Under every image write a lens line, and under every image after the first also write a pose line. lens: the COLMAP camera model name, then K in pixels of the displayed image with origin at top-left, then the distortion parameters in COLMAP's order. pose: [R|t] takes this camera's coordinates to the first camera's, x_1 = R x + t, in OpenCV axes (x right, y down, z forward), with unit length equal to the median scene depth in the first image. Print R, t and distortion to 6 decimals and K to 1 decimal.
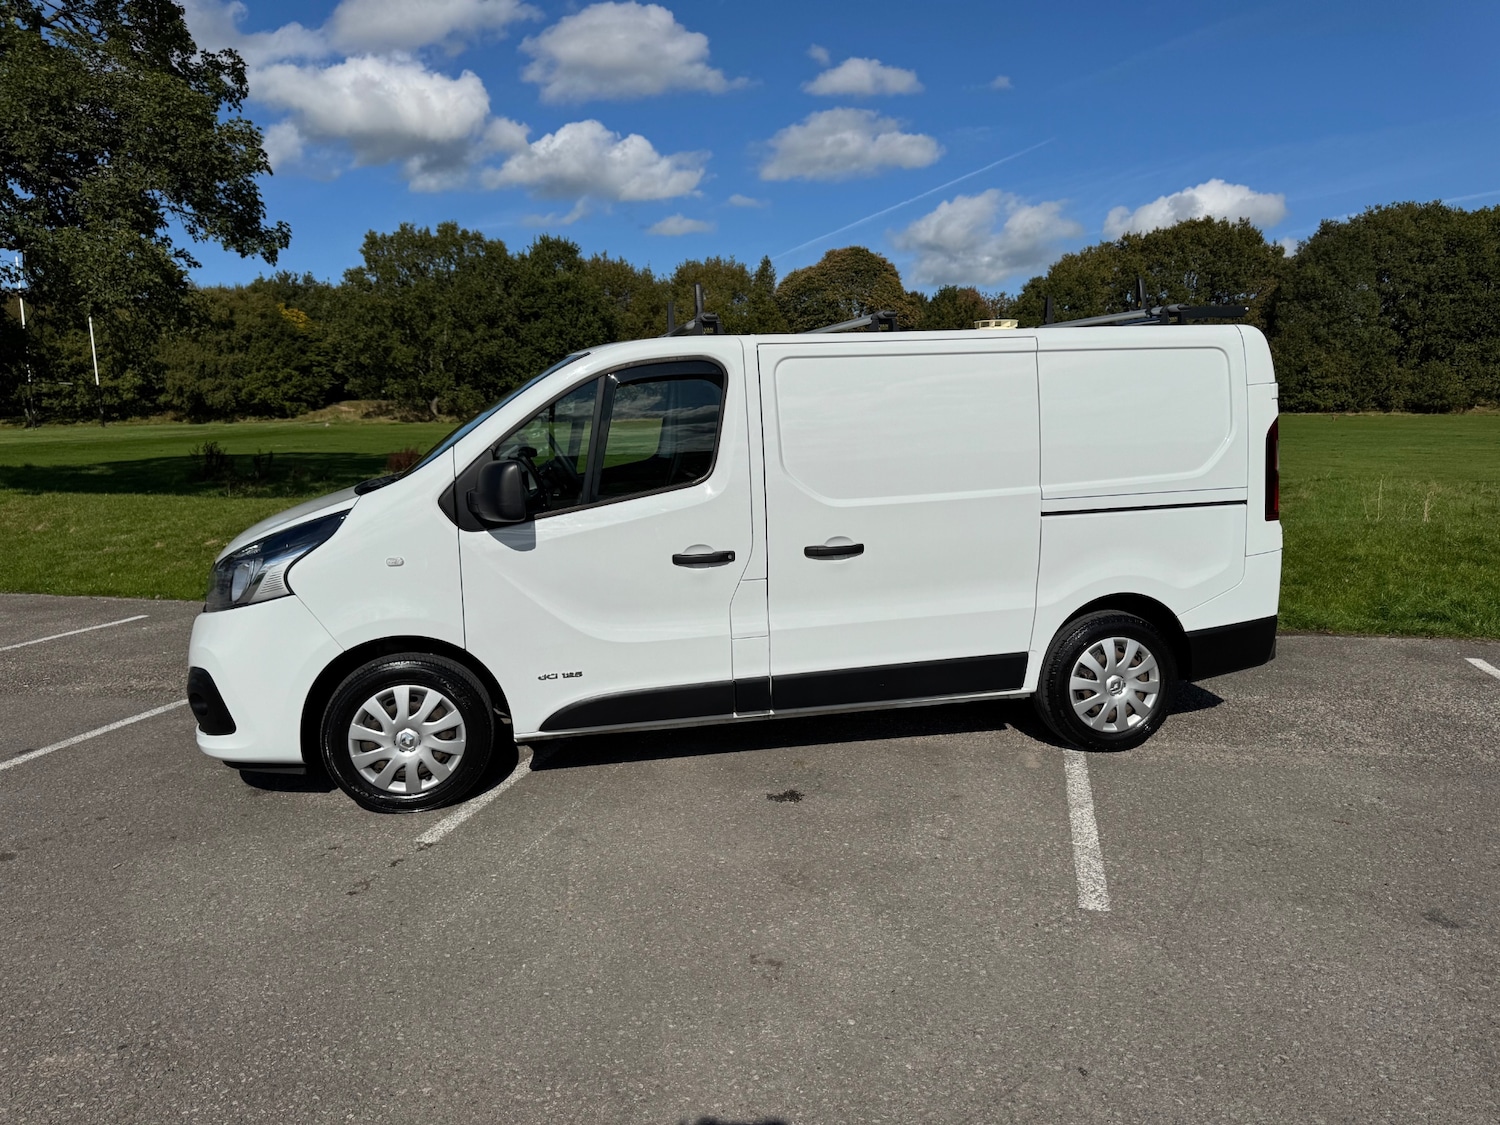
lens RADIAL K [[1061.1, 0, 752.2], [0, 1061.1, 562.4], [0, 0, 1]] dist [0.037369, -0.045460]
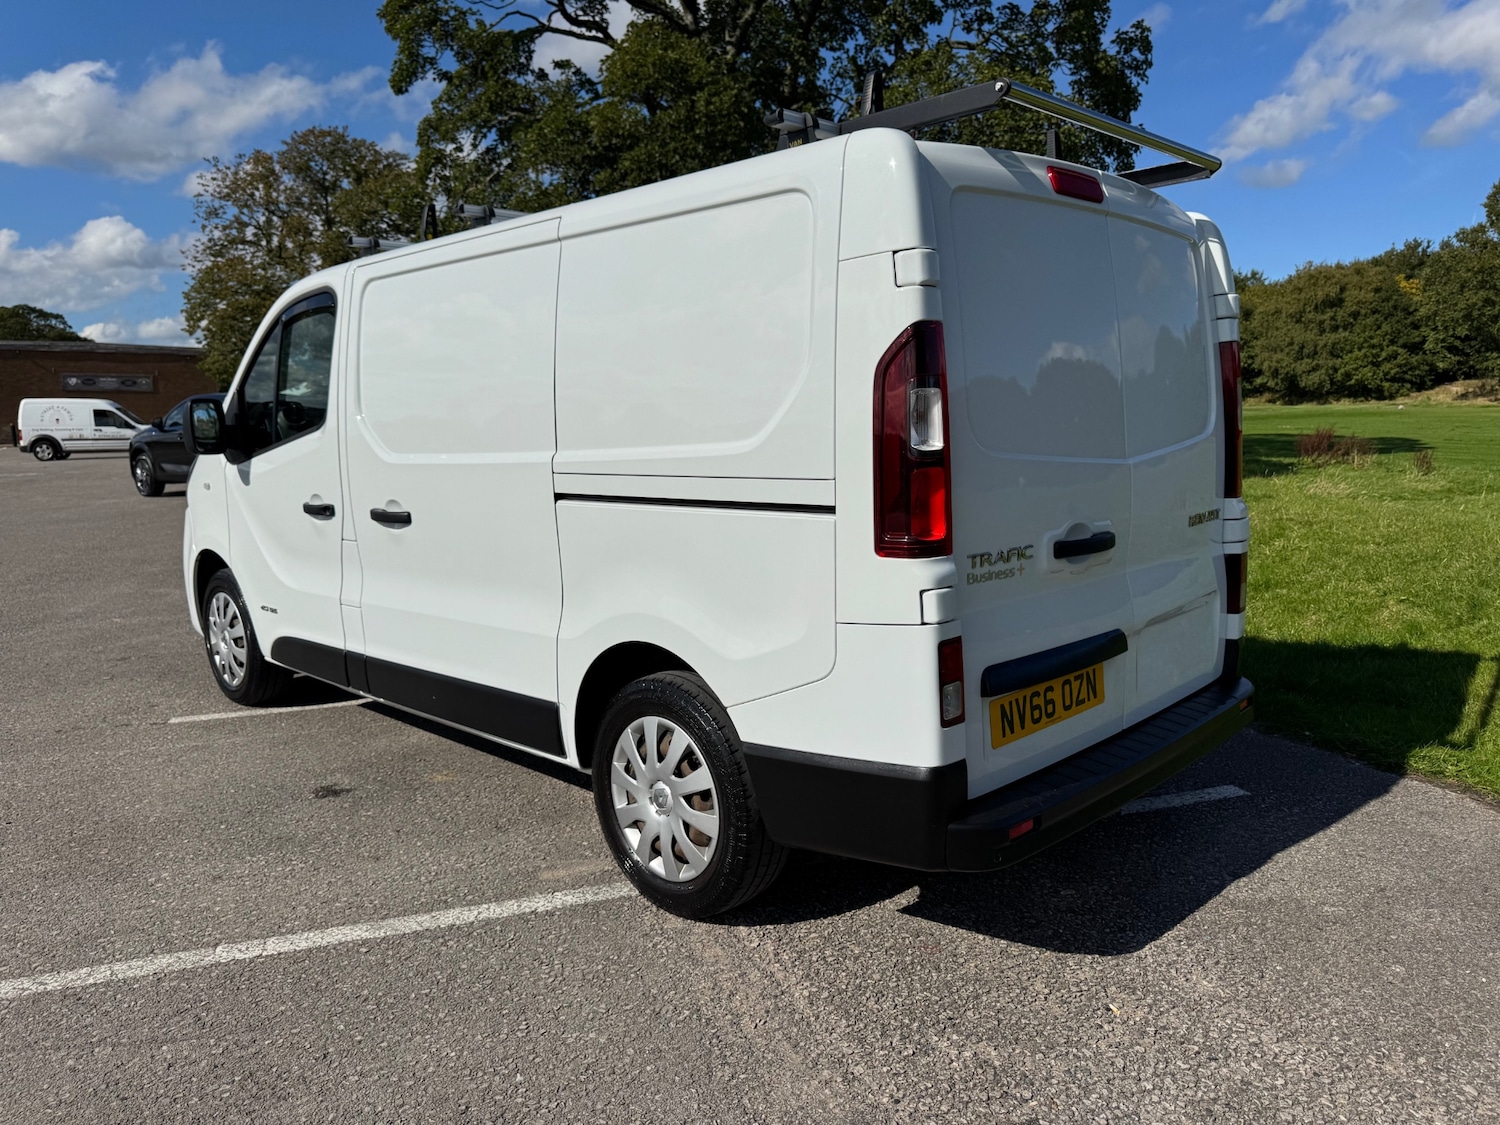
lens RADIAL K [[1061.1, 0, 752.6], [0, 1061.1, 571.8], [0, 0, 1]] dist [0.037369, -0.045460]
pose [[0.554797, 0.135648, -0.820853, 0.227245], [-0.116299, 0.989577, 0.084926, -0.017844], [0.823817, 0.048348, 0.564790, 0.191919]]
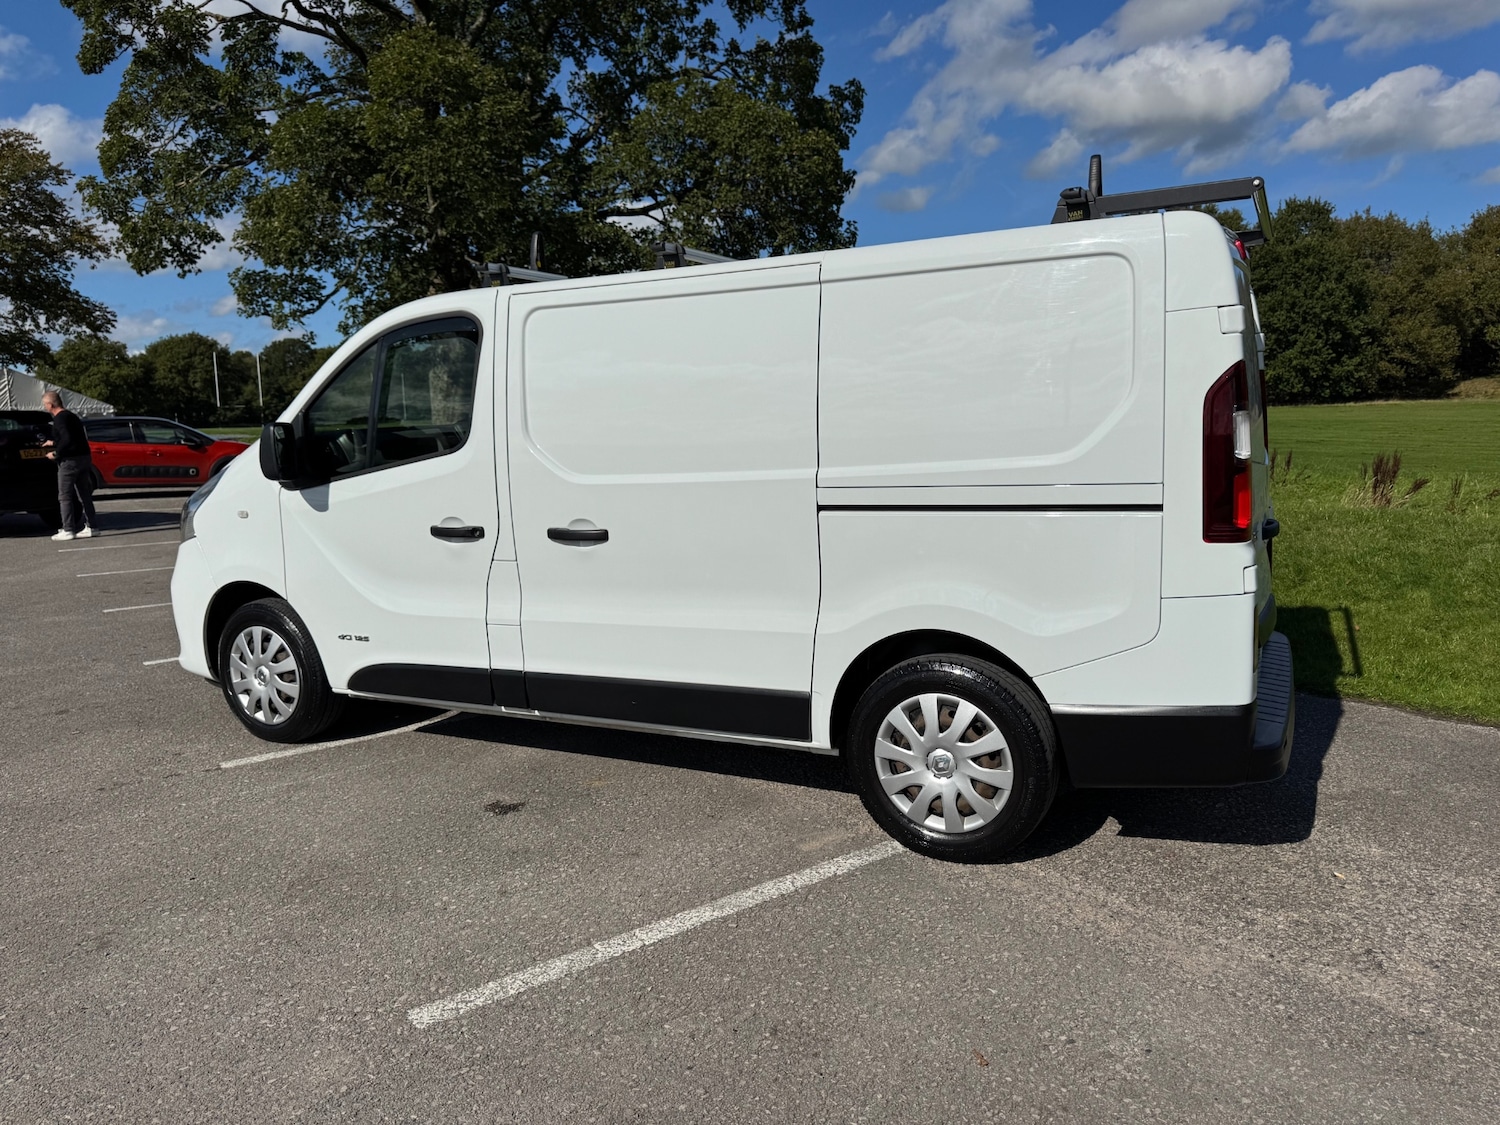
lens RADIAL K [[1061.1, 0, 751.5], [0, 1061.1, 570.6], [0, 0, 1]] dist [0.037369, -0.045460]
pose [[0.777318, 0.092221, -0.622312, 0.179814], [-0.080464, 0.995647, 0.047041, -0.008566], [0.623941, 0.013508, 0.781354, 0.105752]]
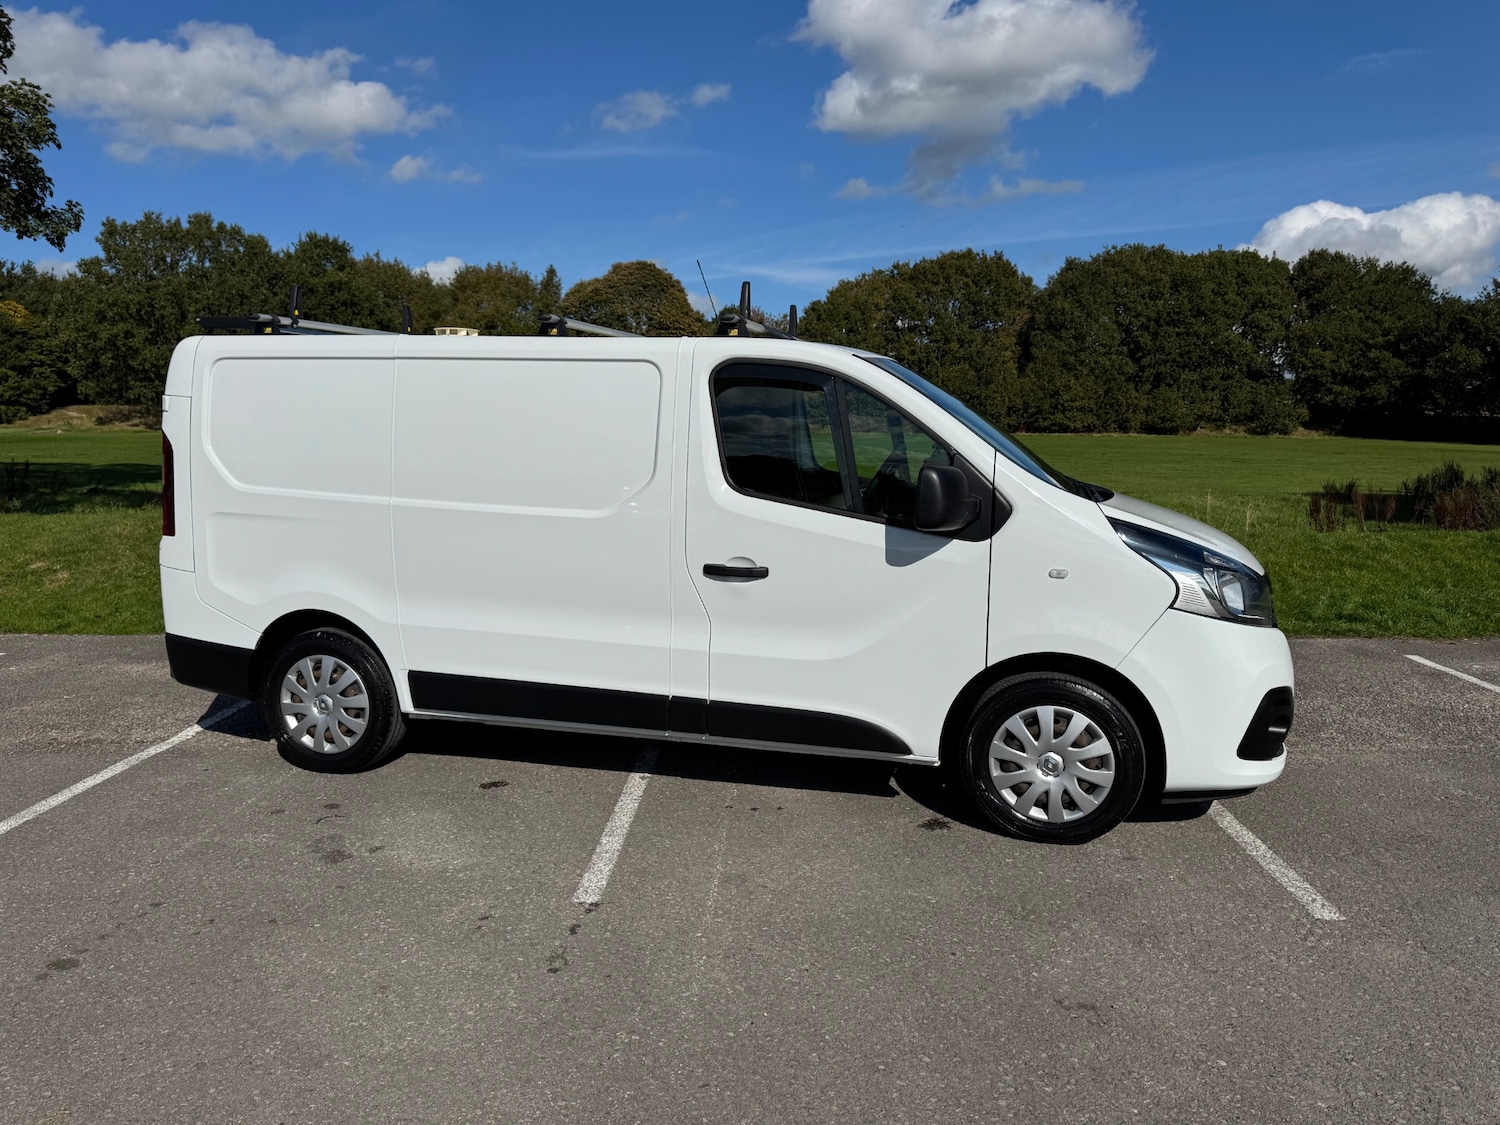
lens RADIAL K [[1061.1, 0, 752.0], [0, 1061.1, 564.4], [0, 0, 1]] dist [0.037369, -0.045460]
pose [[0.977582, -0.013186, 0.210140, -0.079746], [0.015547, 0.999833, -0.009590, -0.001438], [-0.209979, 0.012642, 0.977624, 0.024168]]
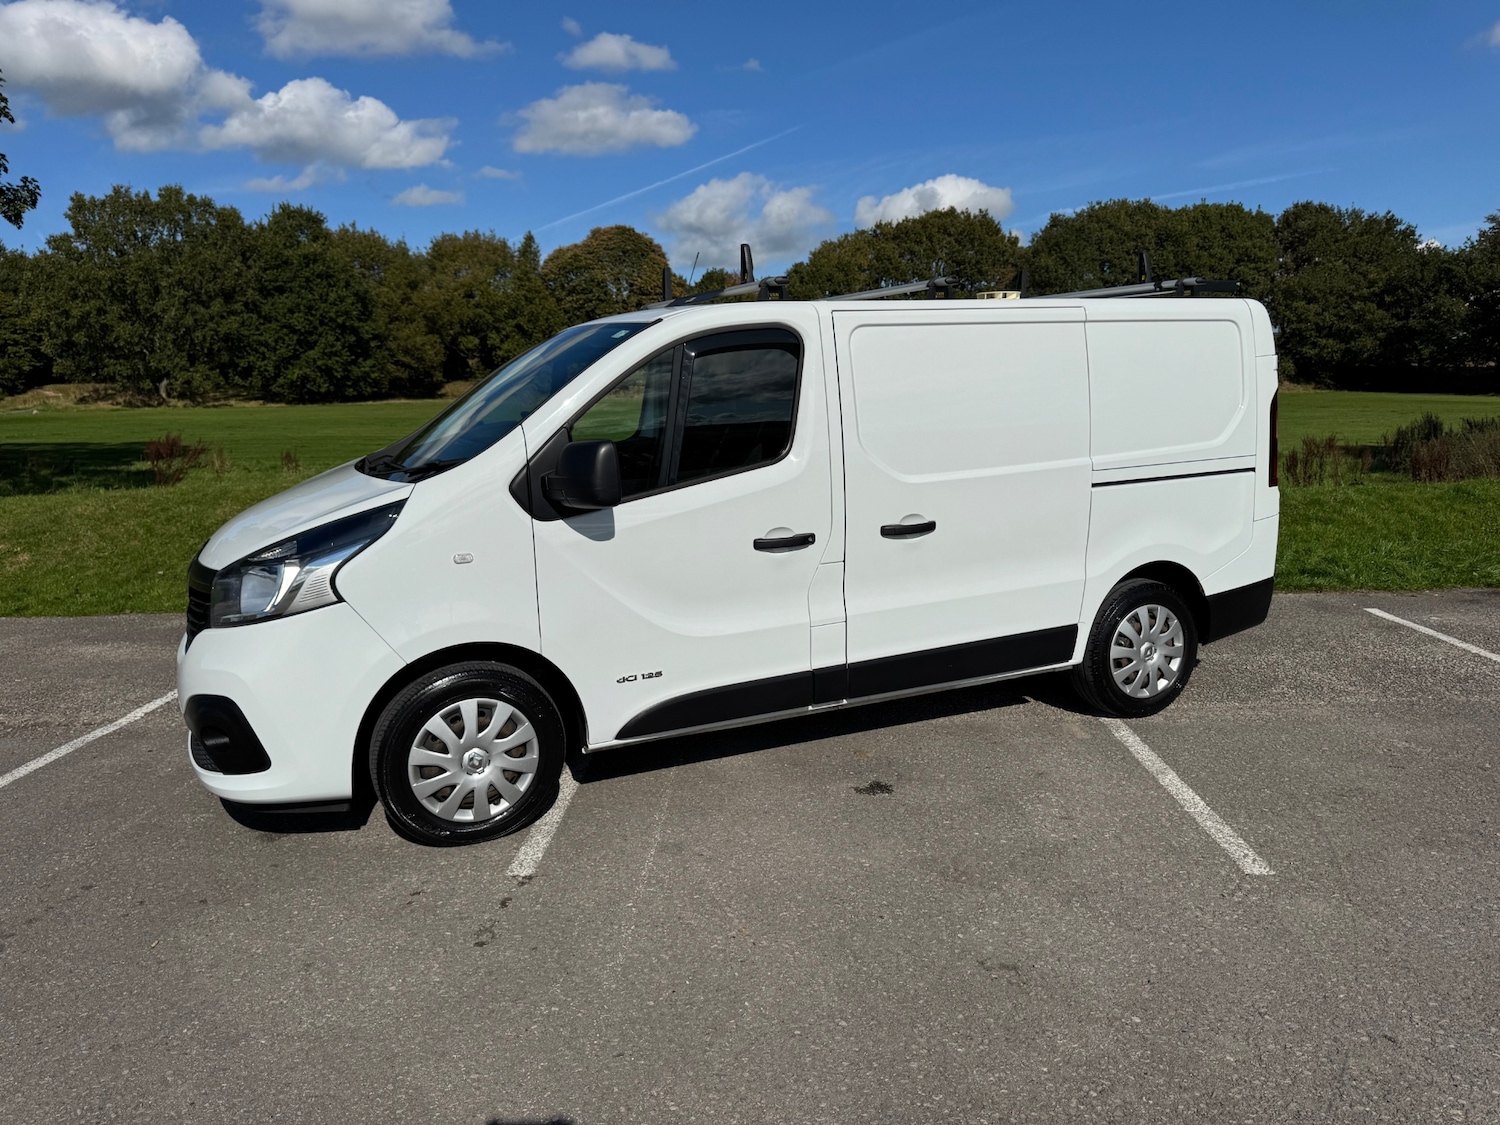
lens RADIAL K [[1061.1, 0, 750.7], [0, 1061.1, 569.0], [0, 0, 1]] dist [0.037369, -0.045460]
pose [[0.975301, -0.041925, 0.216864, -0.067870], [0.037052, 0.998962, 0.026490, -0.001439], [-0.217749, -0.017801, 0.975842, 0.023662]]
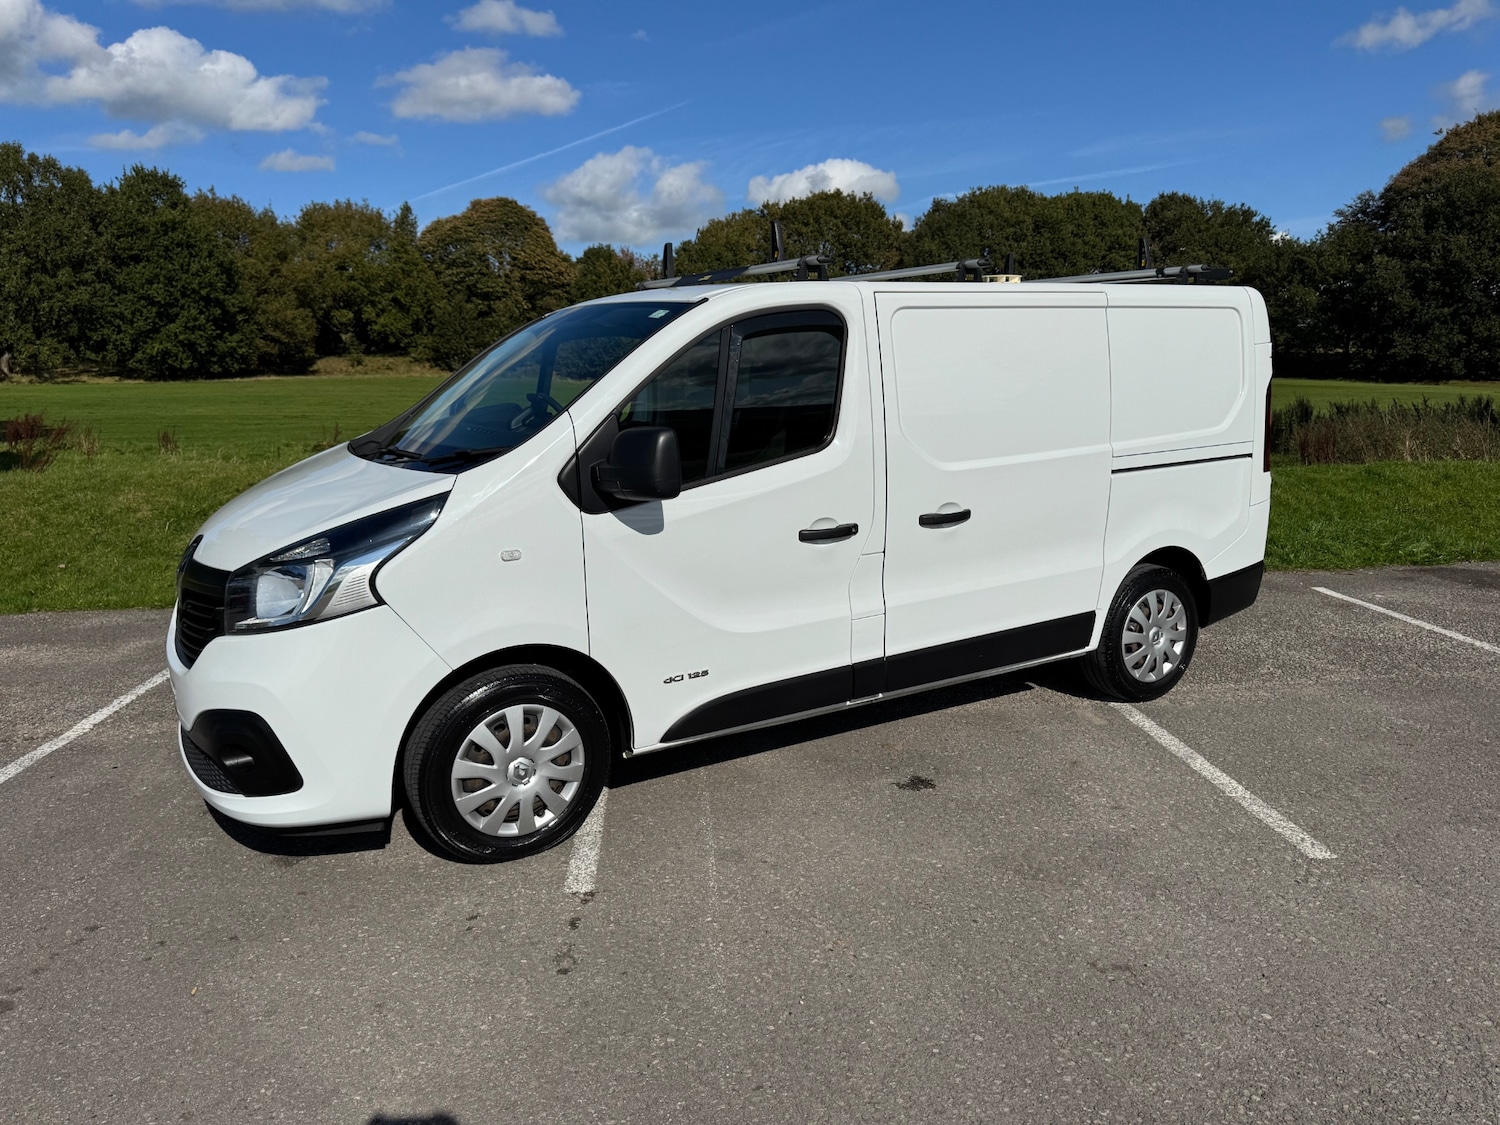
lens RADIAL K [[1061.1, 0, 753.8], [0, 1061.1, 569.3], [0, 0, 1]] dist [0.037369, -0.045460]
pose [[0.944799, -0.058332, 0.322417, -0.096987], [0.044681, 0.997770, 0.049584, -0.004957], [-0.324591, -0.032441, 0.945298, 0.041560]]
